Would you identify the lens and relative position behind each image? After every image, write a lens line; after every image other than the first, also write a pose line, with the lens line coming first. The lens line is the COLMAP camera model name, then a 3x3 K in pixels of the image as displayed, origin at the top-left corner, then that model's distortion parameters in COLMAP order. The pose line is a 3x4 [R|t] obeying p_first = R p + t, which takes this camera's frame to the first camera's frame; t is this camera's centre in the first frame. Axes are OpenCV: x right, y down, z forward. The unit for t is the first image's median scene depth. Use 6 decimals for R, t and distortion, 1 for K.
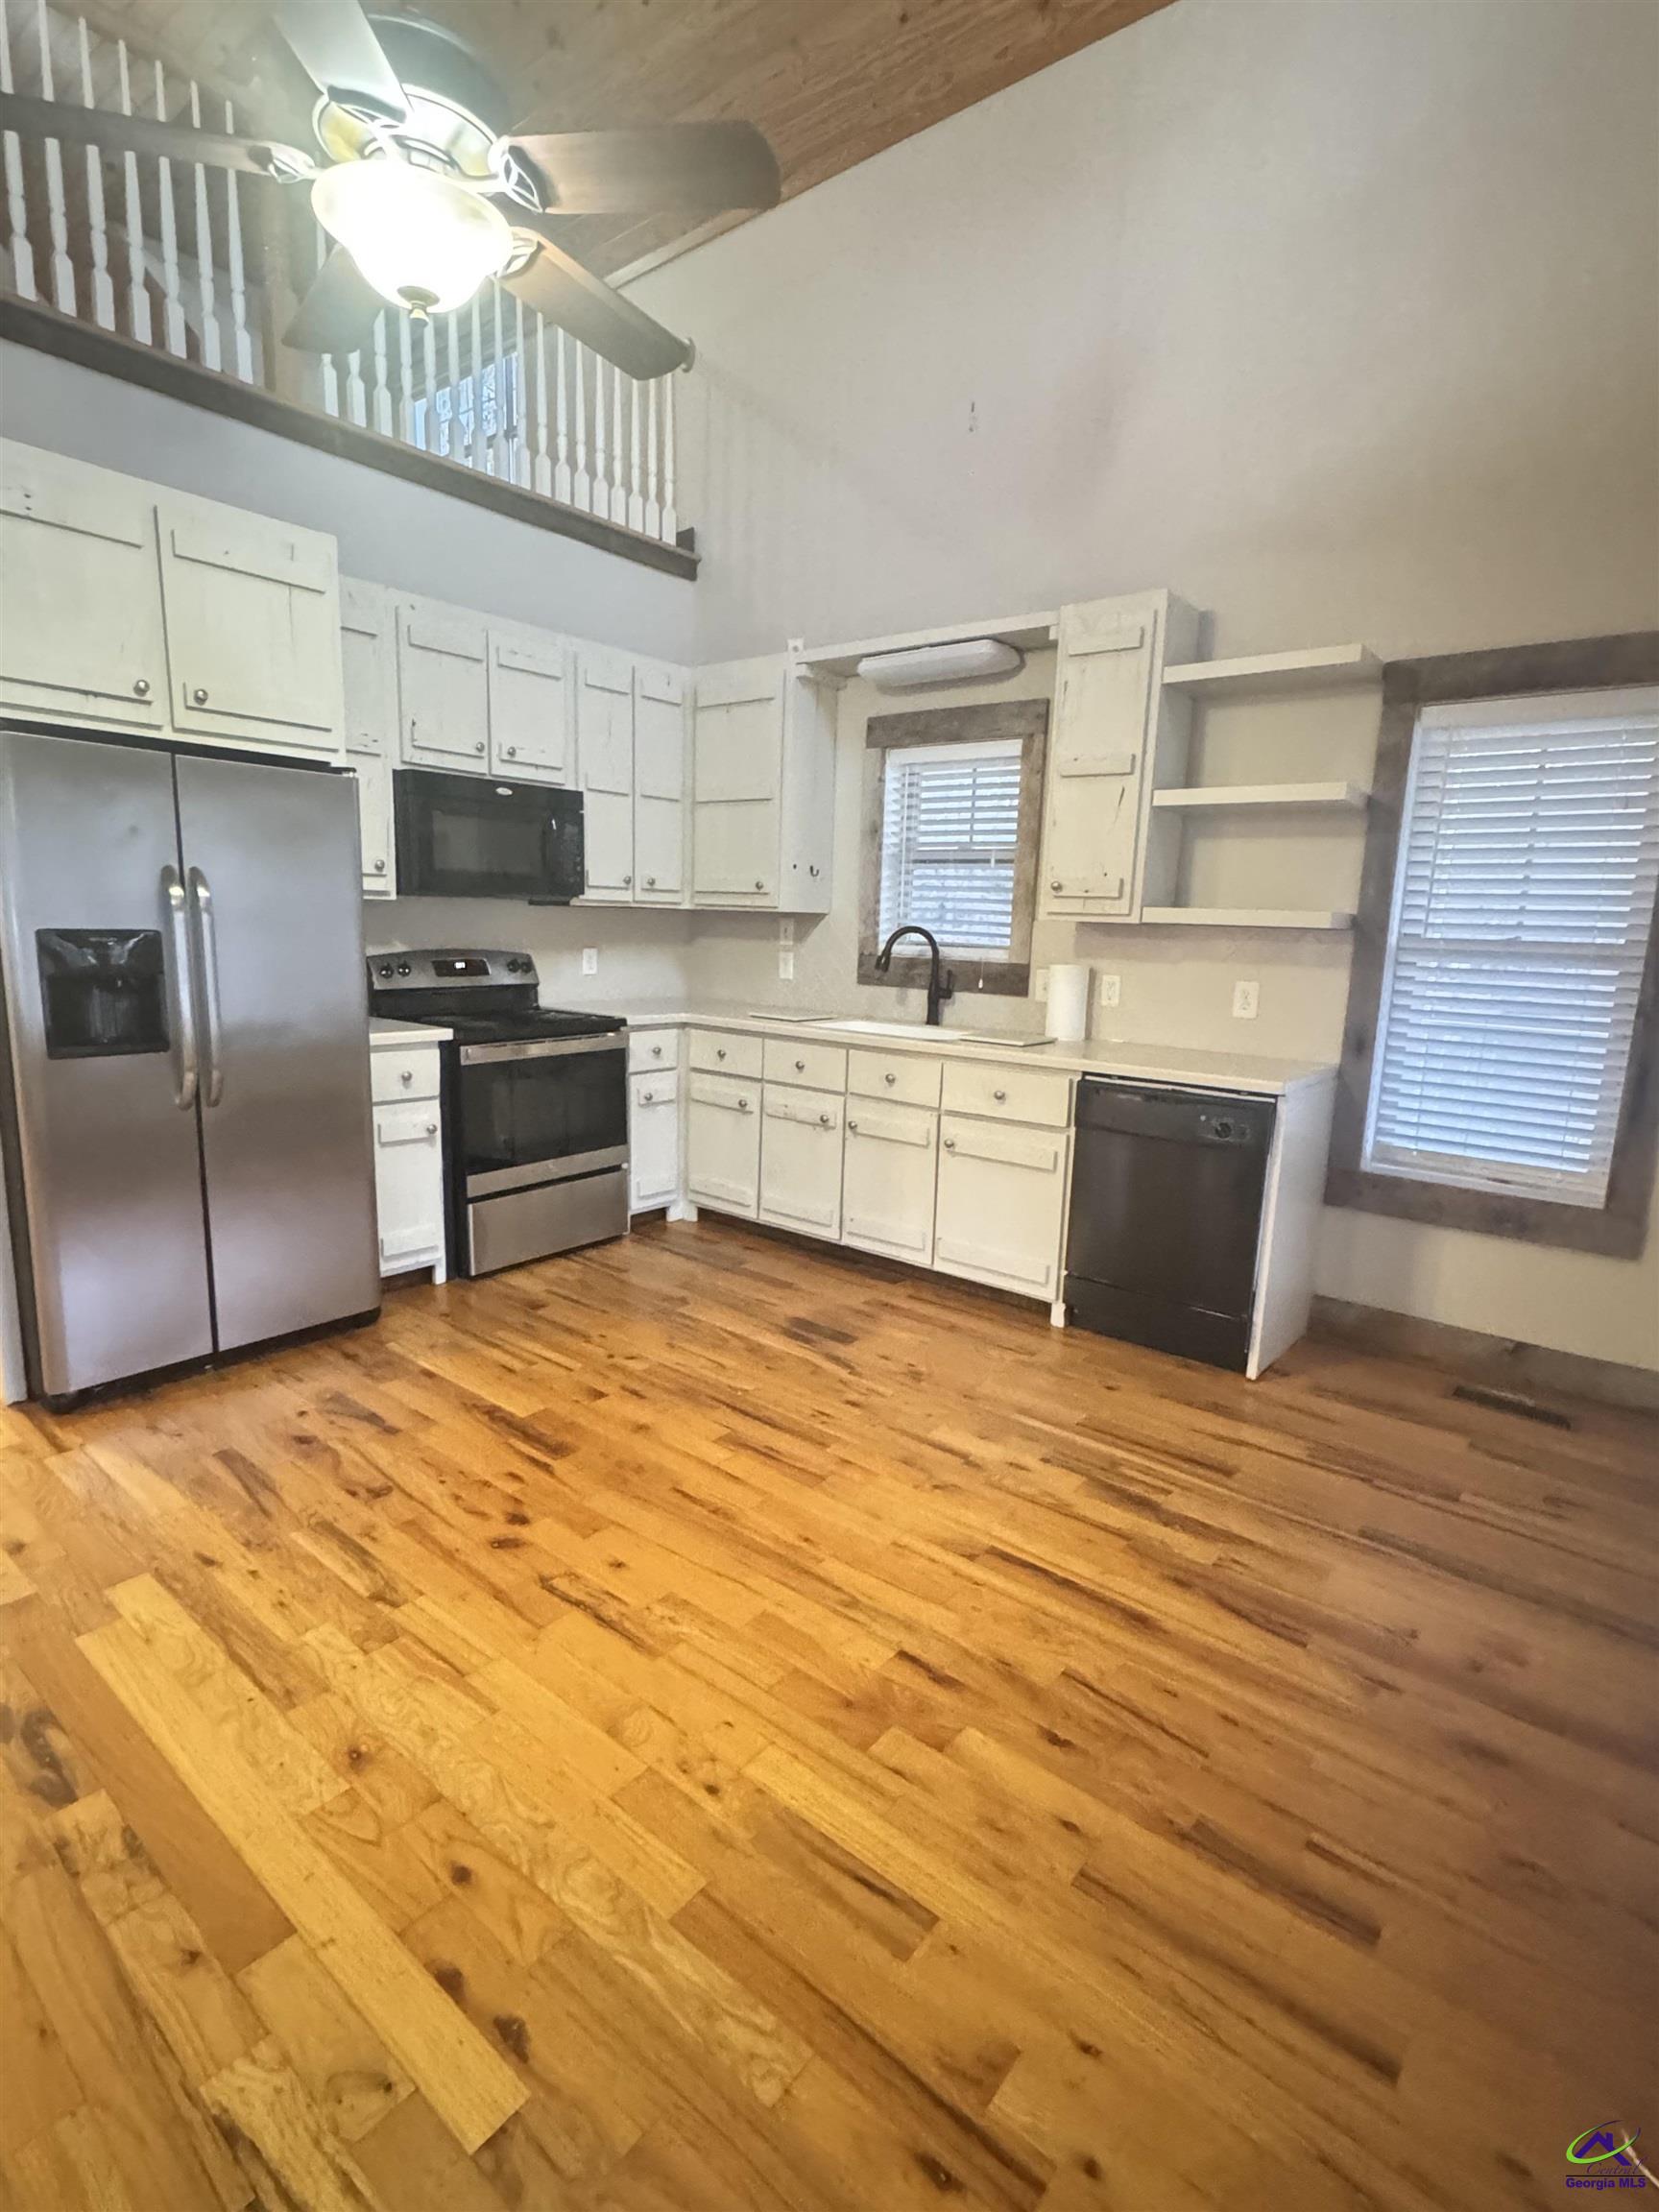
lens RADIAL K [[1061.7, 0, 825.0], [0, 1061.7, 1108.8], [0, 0, 1]] dist [-0.000664, 0.001144]
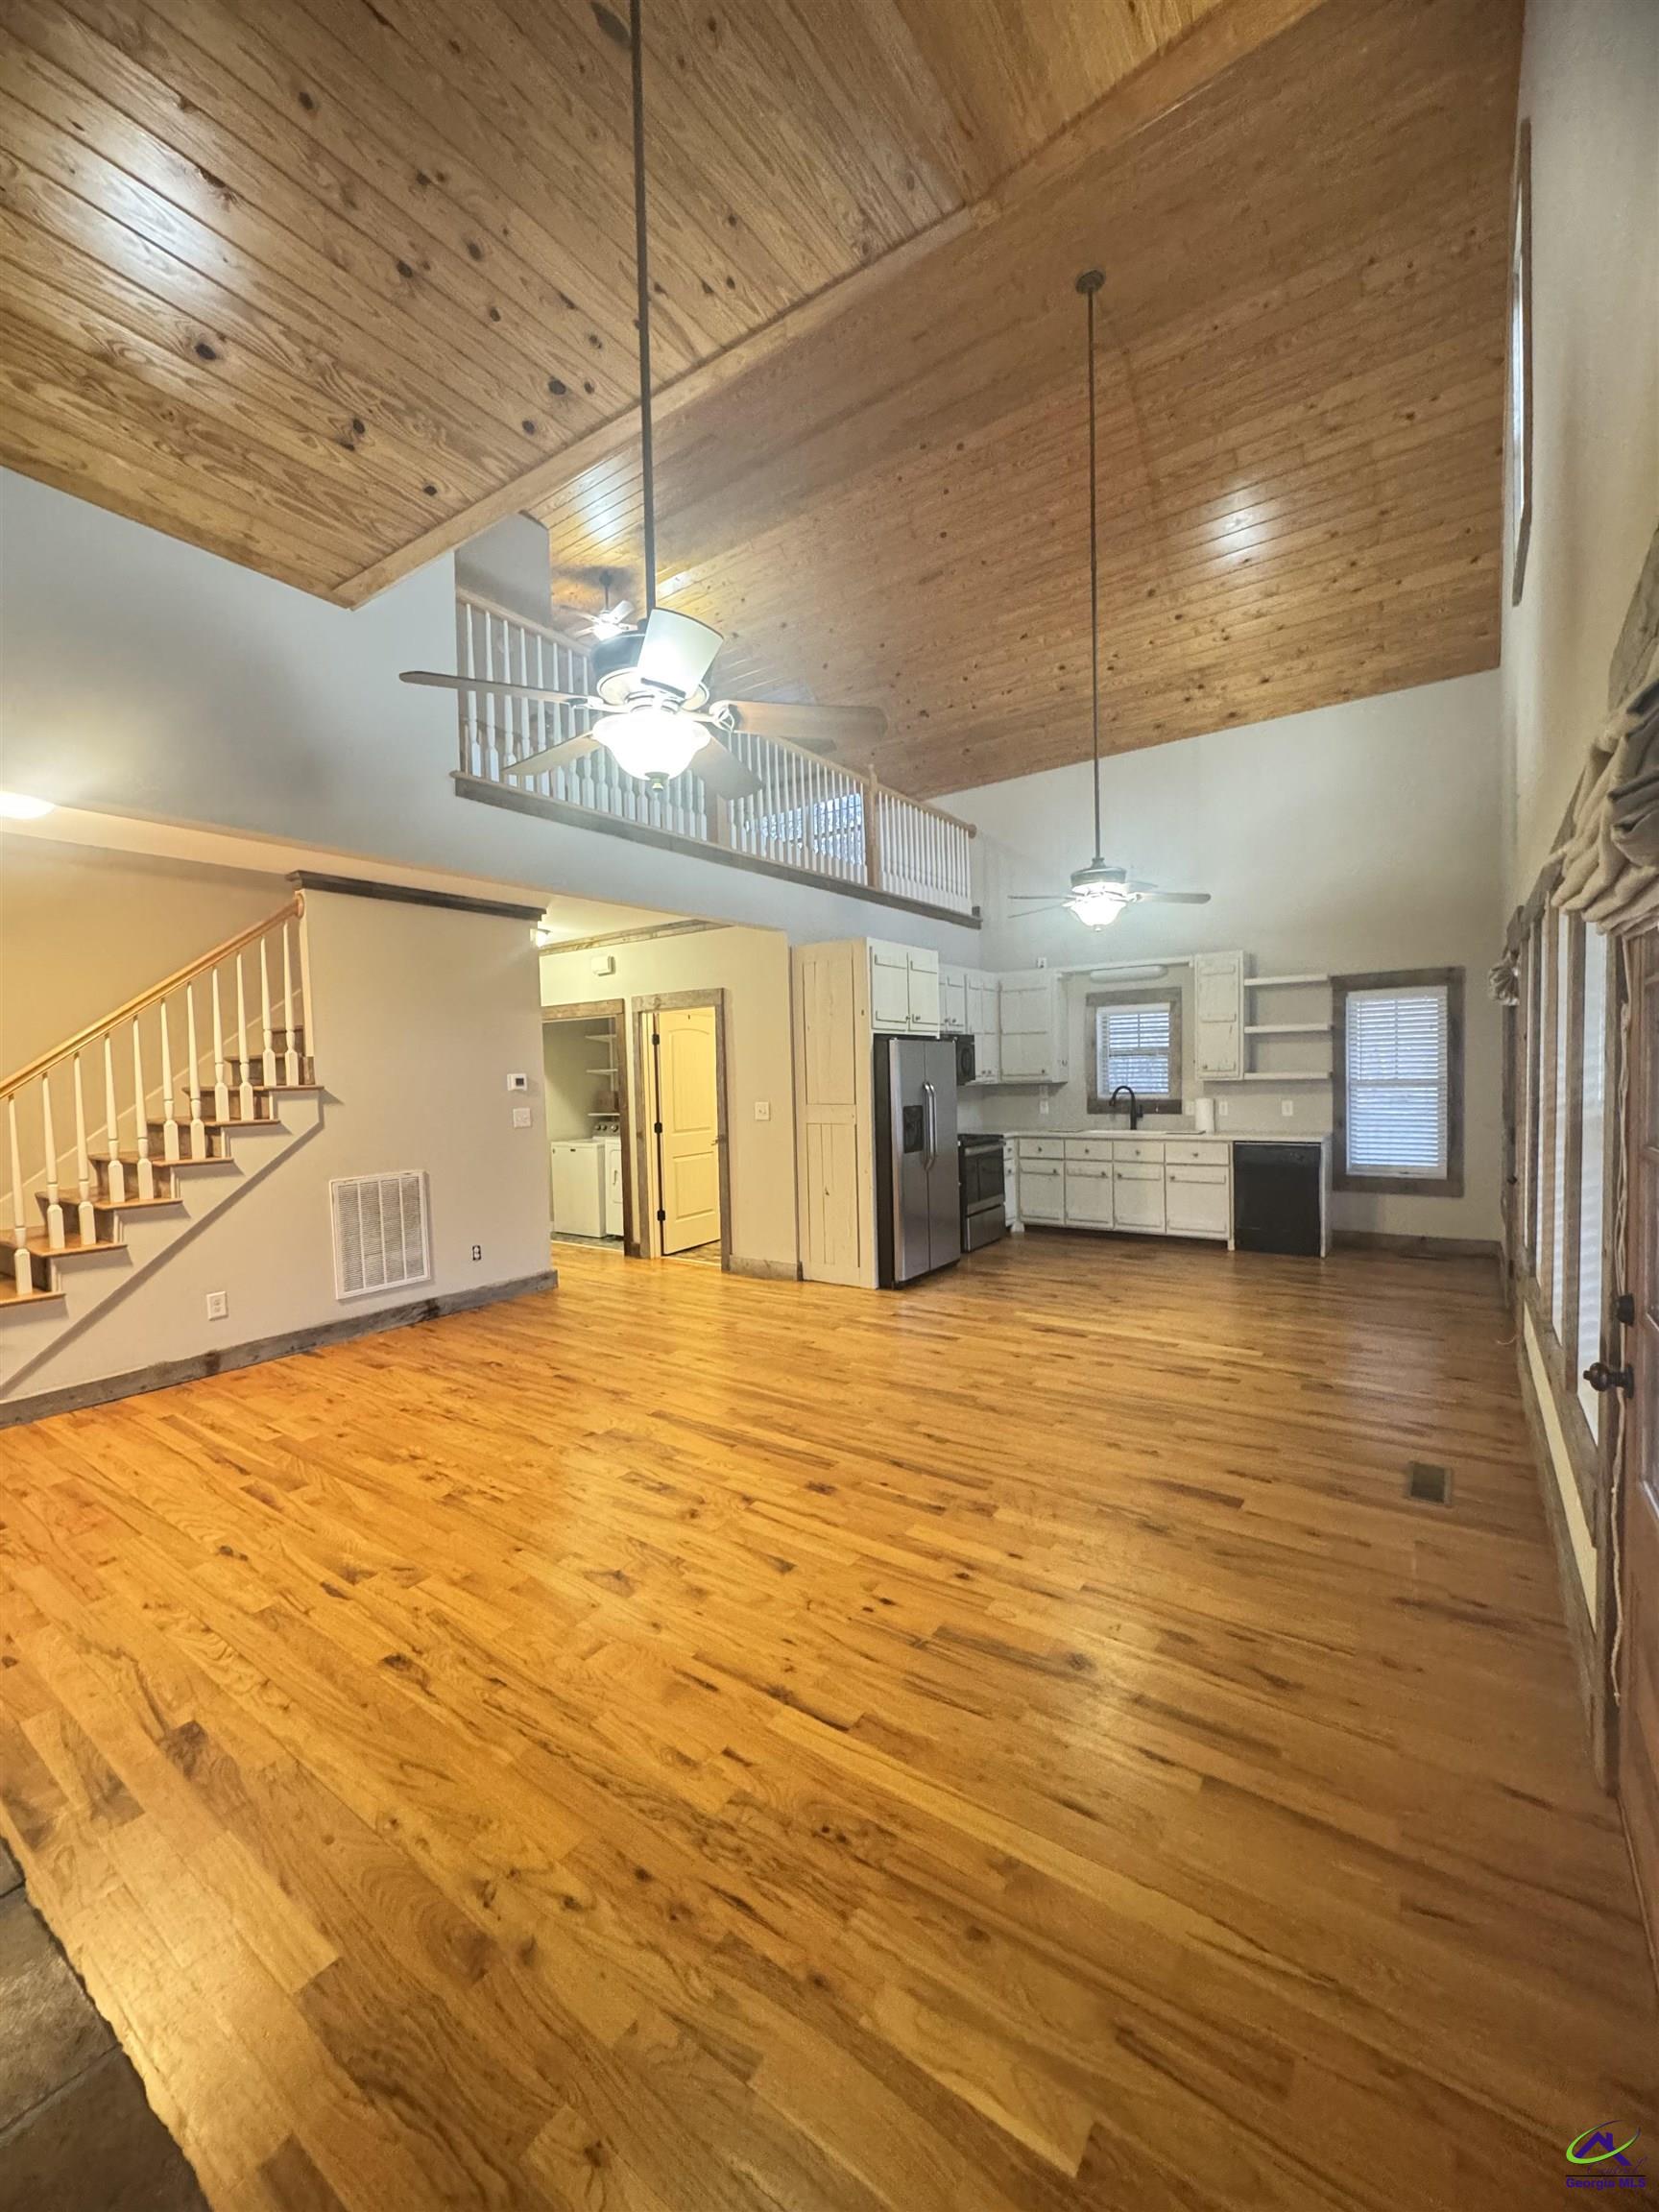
lens RADIAL K [[878.3, 0, 829.5], [0, 878.3, 1106.0], [0, 0, 1]] dist [-0.002481, -0.000223]
pose [[0.996247, -0.058079, 0.064181, -0.901653], [0.066629, 0.987864, -0.140303, 0.119397], [-0.055254, 0.144053, 0.988026, -1.069448]]
